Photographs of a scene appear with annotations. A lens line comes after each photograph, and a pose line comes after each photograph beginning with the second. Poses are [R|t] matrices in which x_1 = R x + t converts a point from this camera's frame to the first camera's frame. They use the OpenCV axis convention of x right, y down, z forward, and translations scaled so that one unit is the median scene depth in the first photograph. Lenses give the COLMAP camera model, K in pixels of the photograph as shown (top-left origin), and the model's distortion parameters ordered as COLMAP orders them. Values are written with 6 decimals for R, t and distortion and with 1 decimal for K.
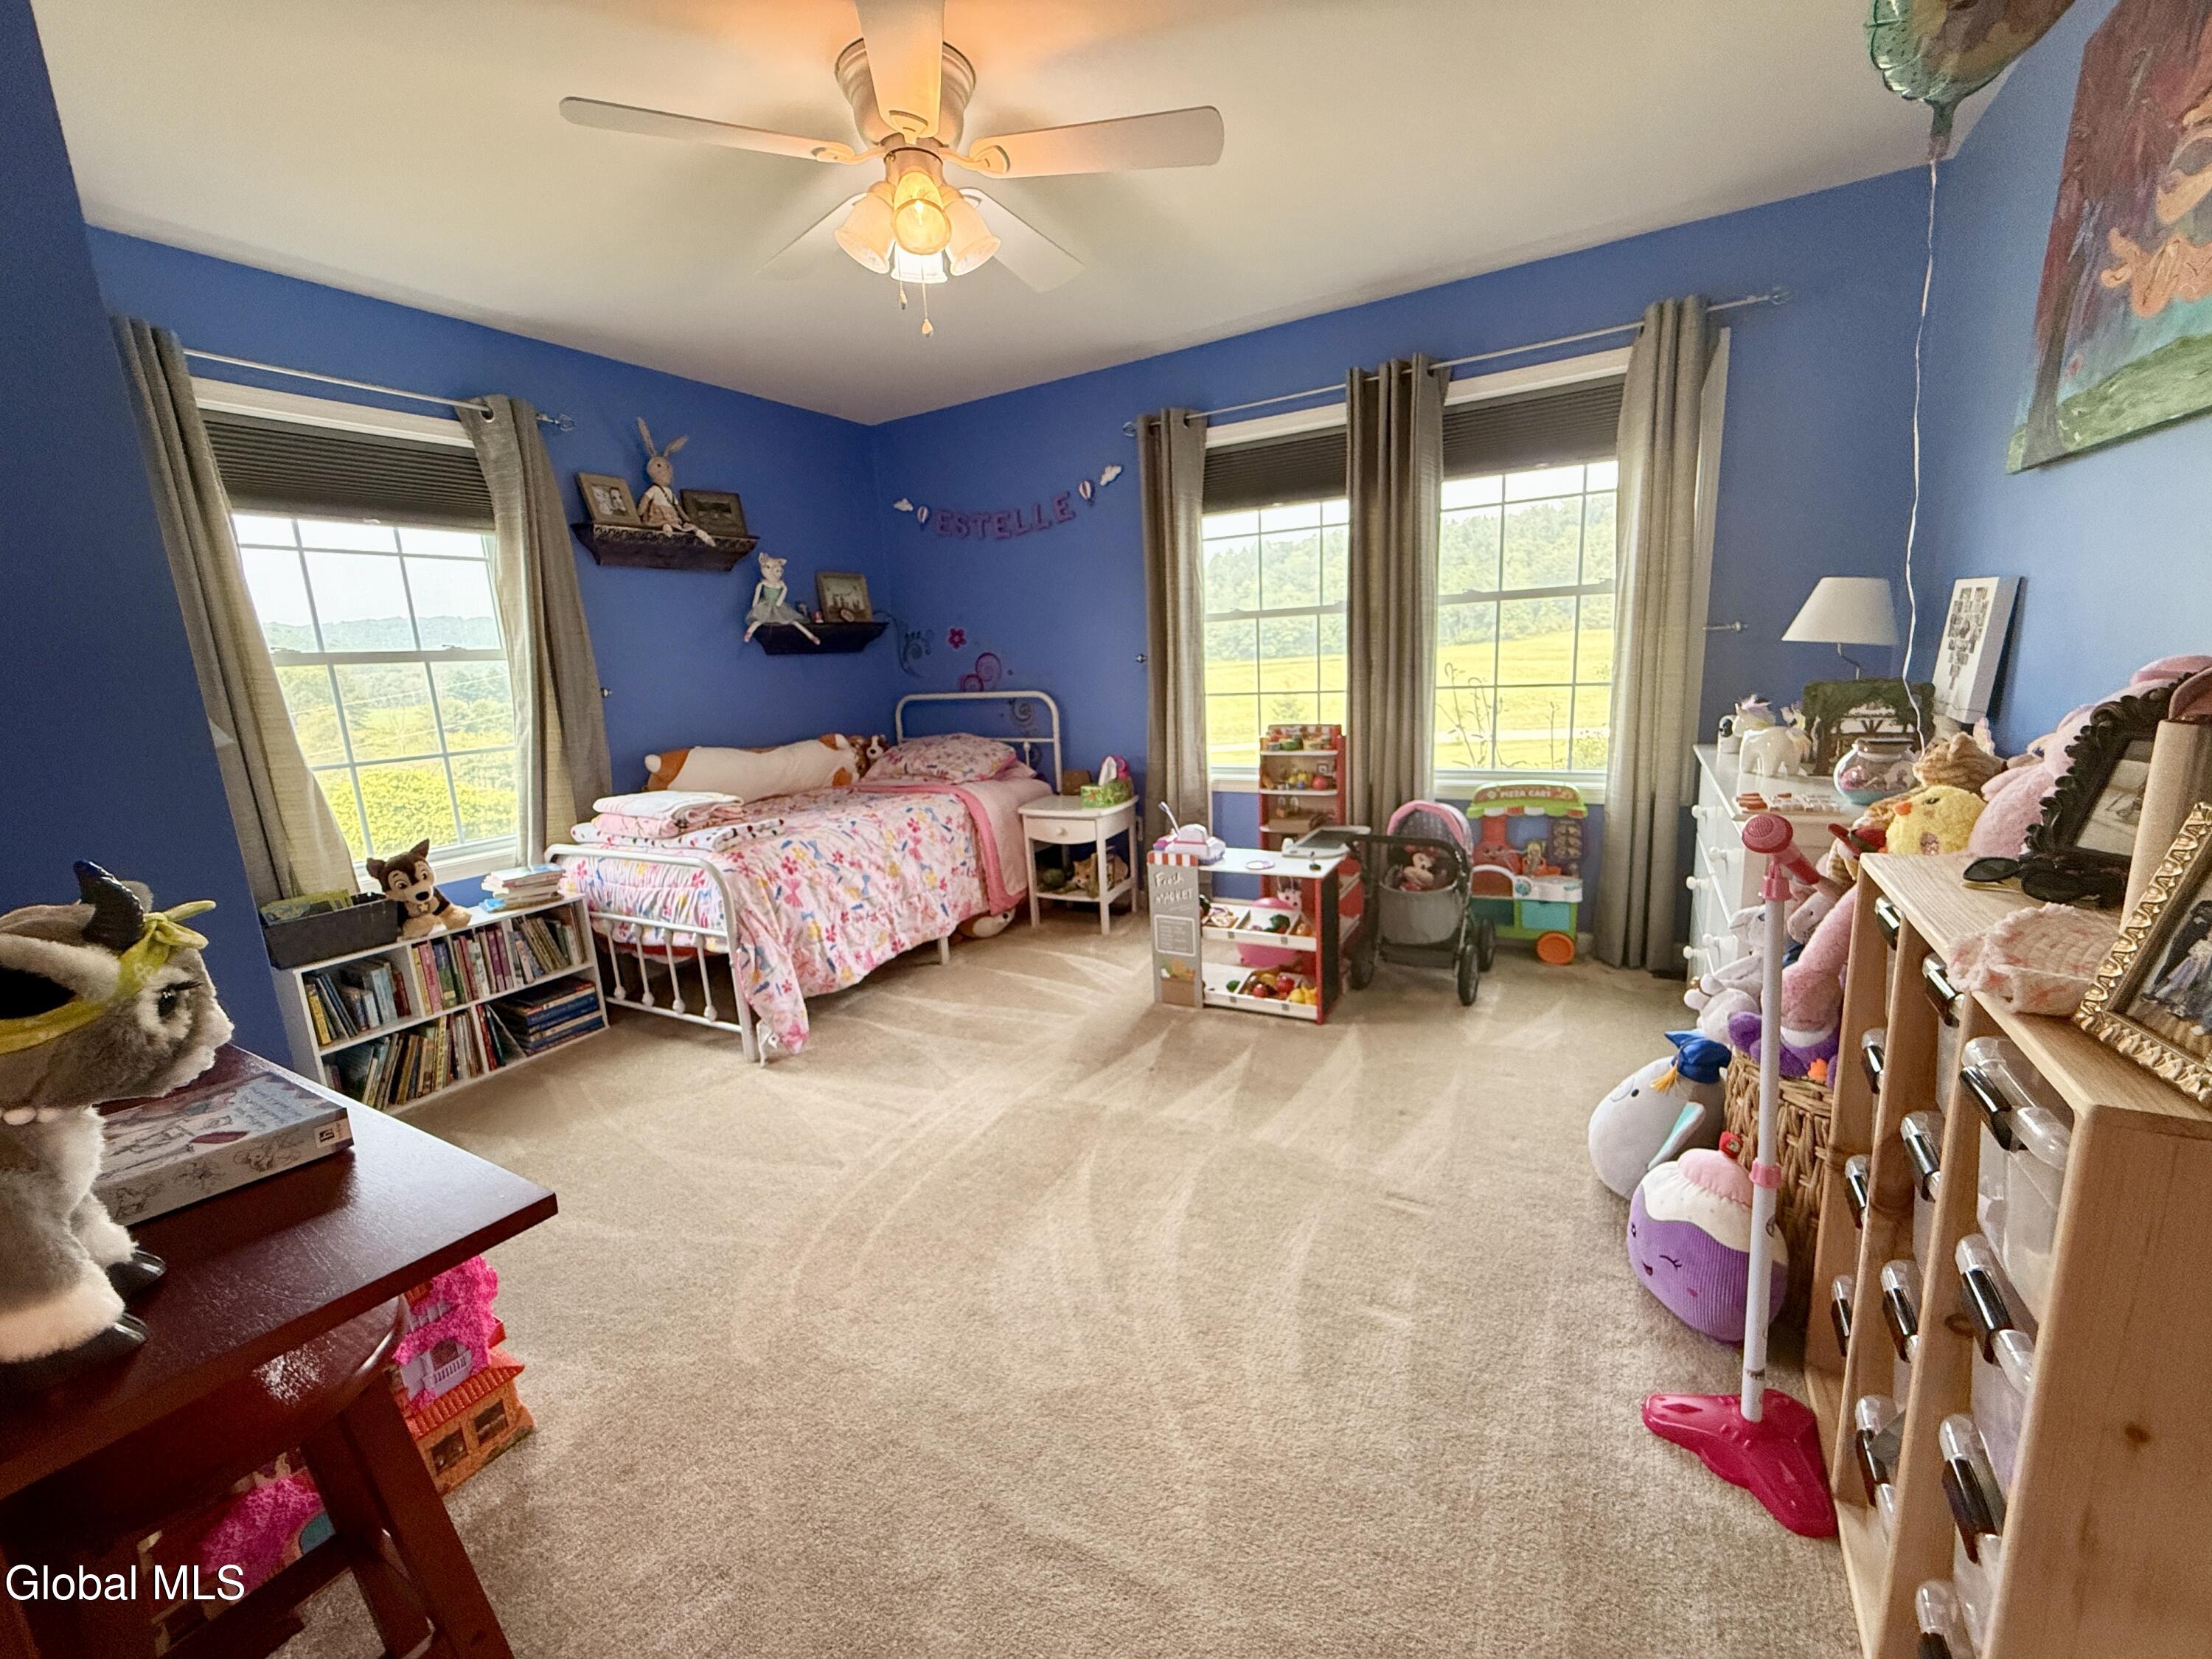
lens RADIAL K [[884.6, 0, 1104.1], [0, 884.6, 828.8], [0, 0, 1]] dist [-0.000014, 0.000242]
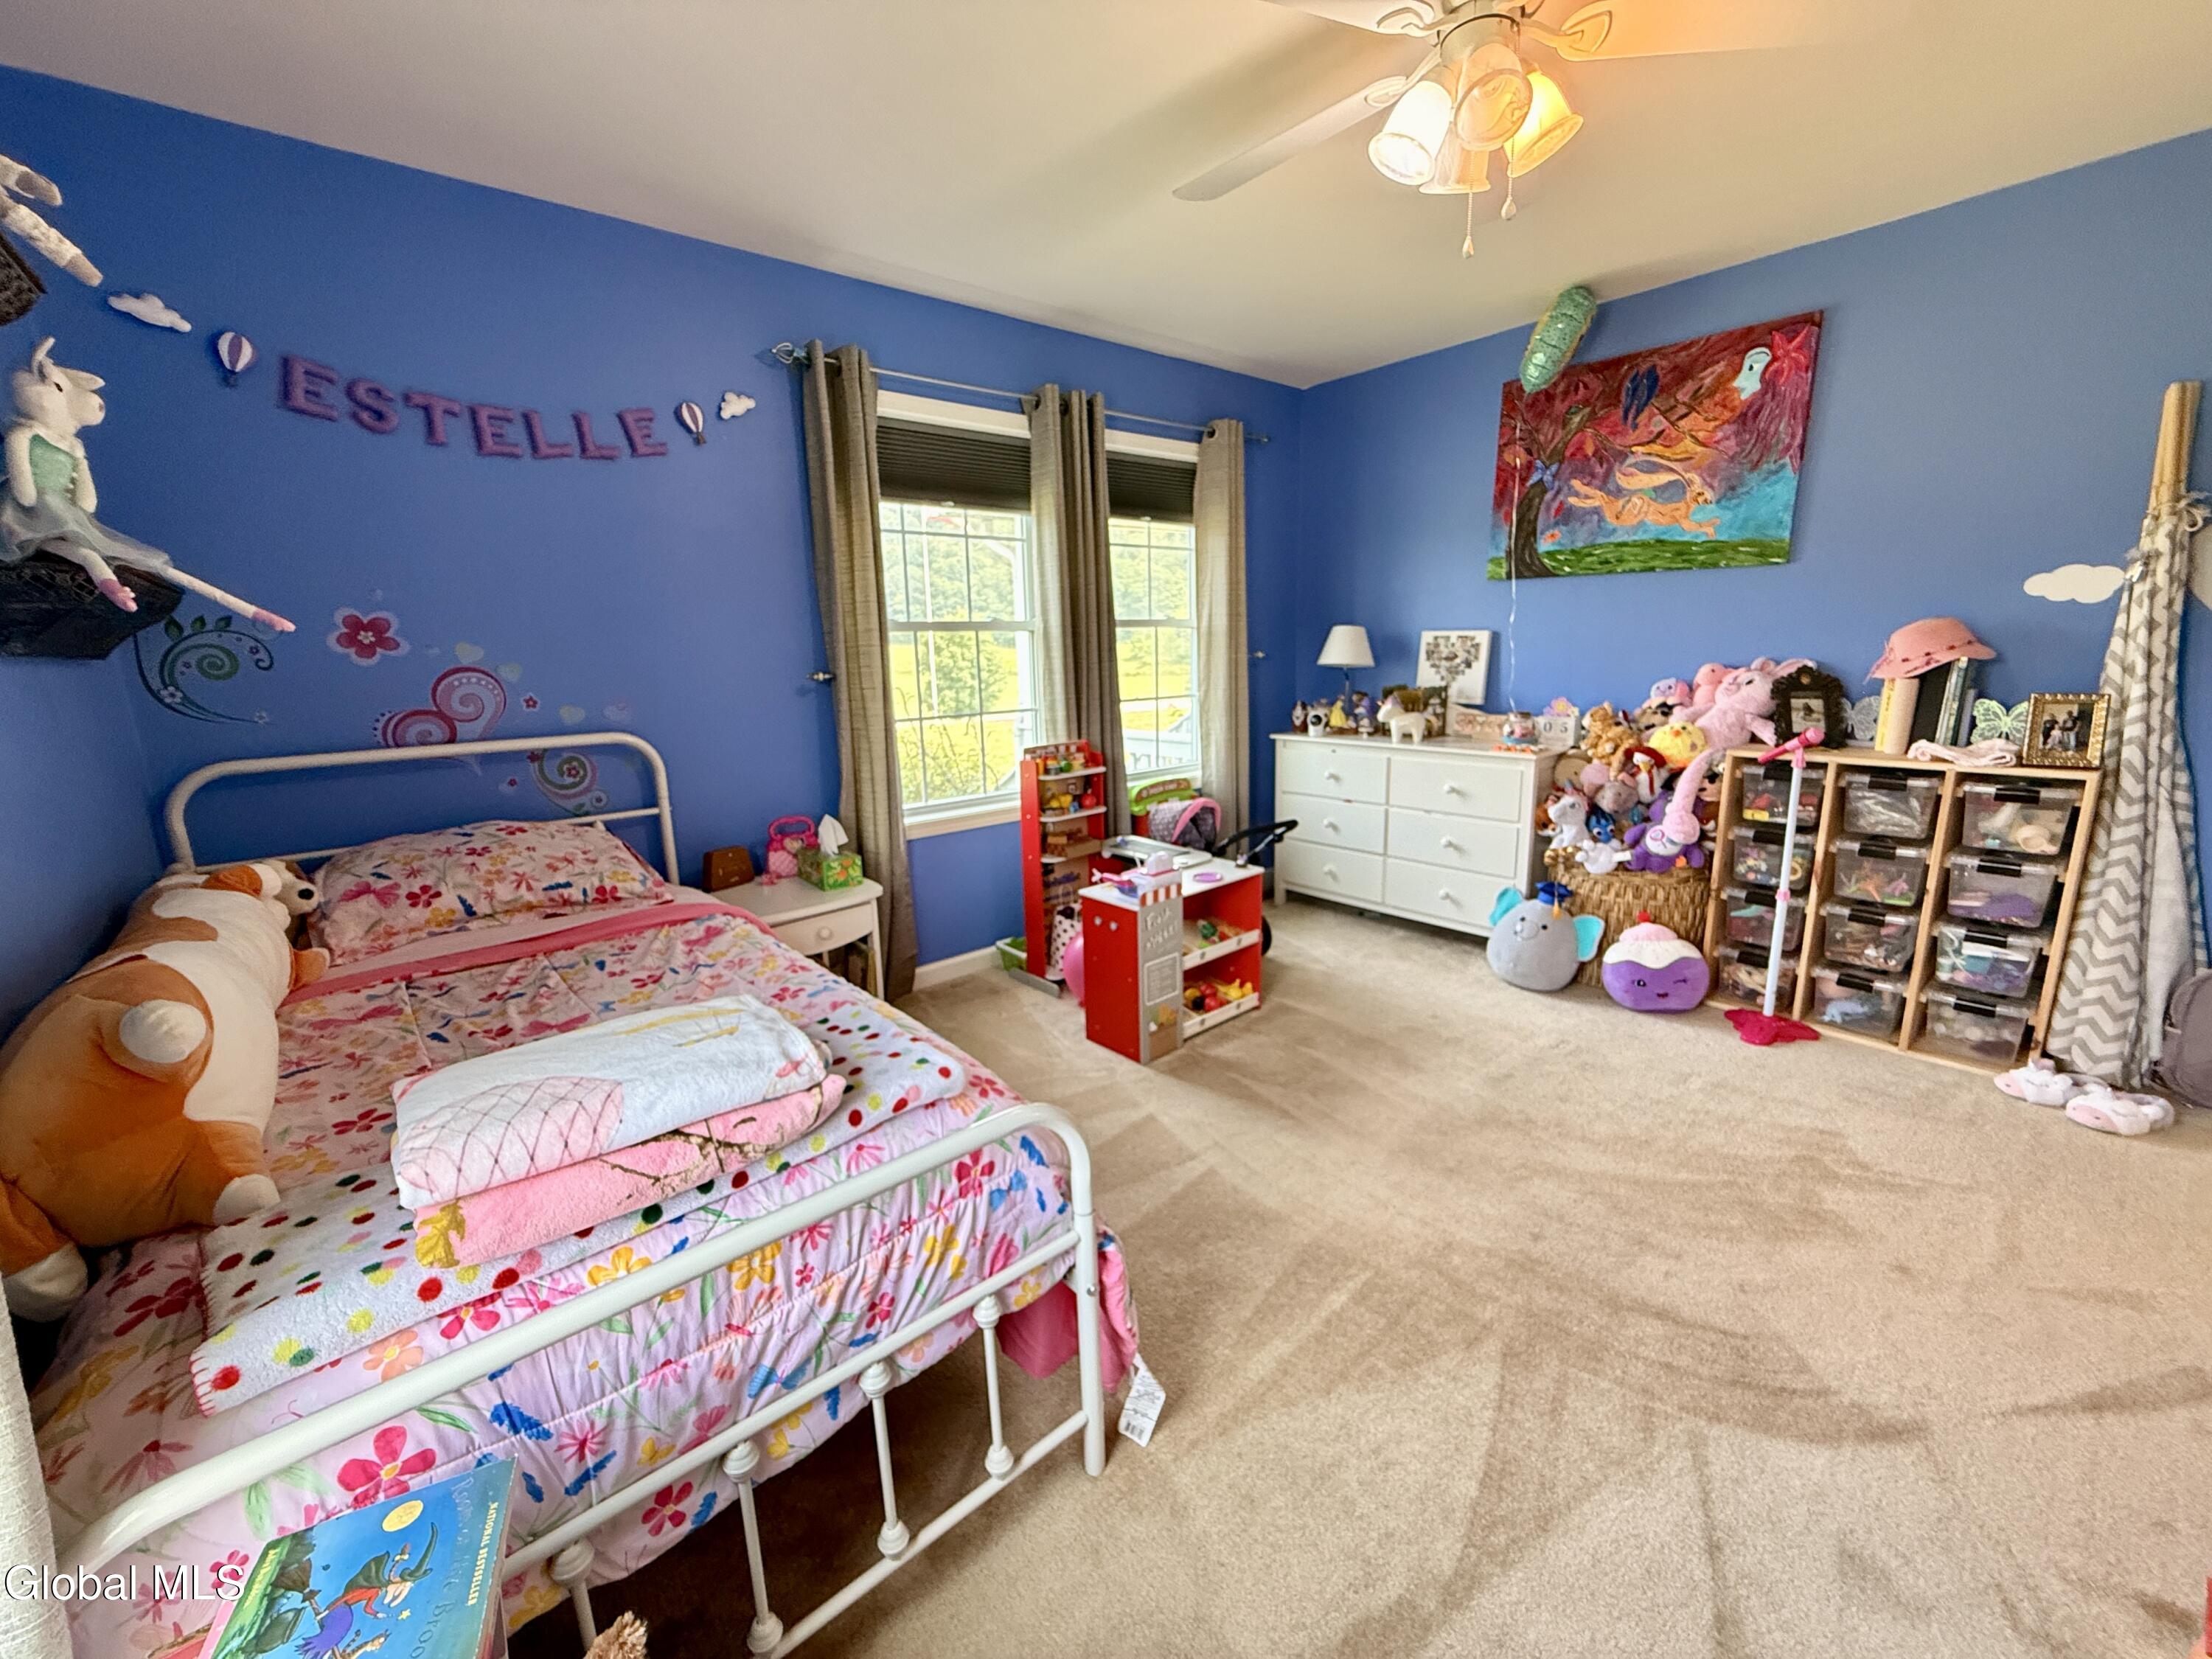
lens RADIAL K [[884.6, 0, 1104.2], [0, 884.6, 828.3], [0, 0, 1]] dist [-0.000014, 0.000242]
pose [[0.335892, -0.151325, 0.929665, -0.622029], [0.189093, 0.977749, 0.090832, -0.101062], [-0.922724, 0.145283, 0.357033, 0.590178]]
